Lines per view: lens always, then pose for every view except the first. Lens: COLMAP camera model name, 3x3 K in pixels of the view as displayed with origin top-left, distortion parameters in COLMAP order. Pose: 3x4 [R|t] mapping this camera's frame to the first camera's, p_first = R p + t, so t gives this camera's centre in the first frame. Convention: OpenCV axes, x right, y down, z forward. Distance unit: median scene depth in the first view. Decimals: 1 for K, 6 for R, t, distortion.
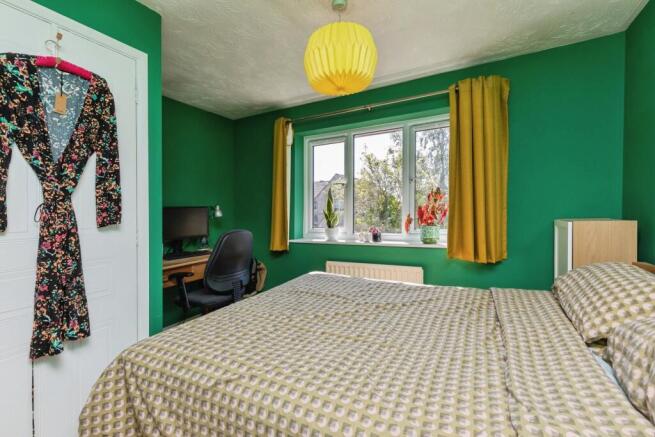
lens RADIAL K [[295.0, 0, 327.5], [0, 295.0, 218.5], [0, 0, 1]] dist [0.015742, 0.000163]
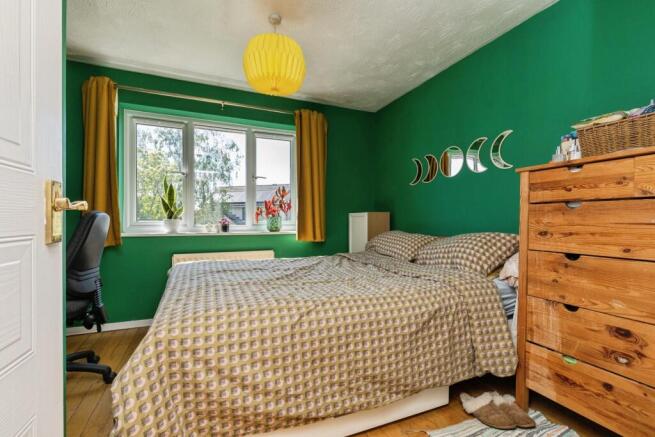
lens RADIAL K [[289.2, 0, 328.9], [0, 289.2, 227.7], [0, 0, 1]] dist [-0.000085, -0.000035]
pose [[0.630224, -0.000266, 0.776414, -0.444938], [0.003722, 0.999989, -0.002678, 0.073765], [-0.776405, 0.004578, 0.630218, 0.066437]]
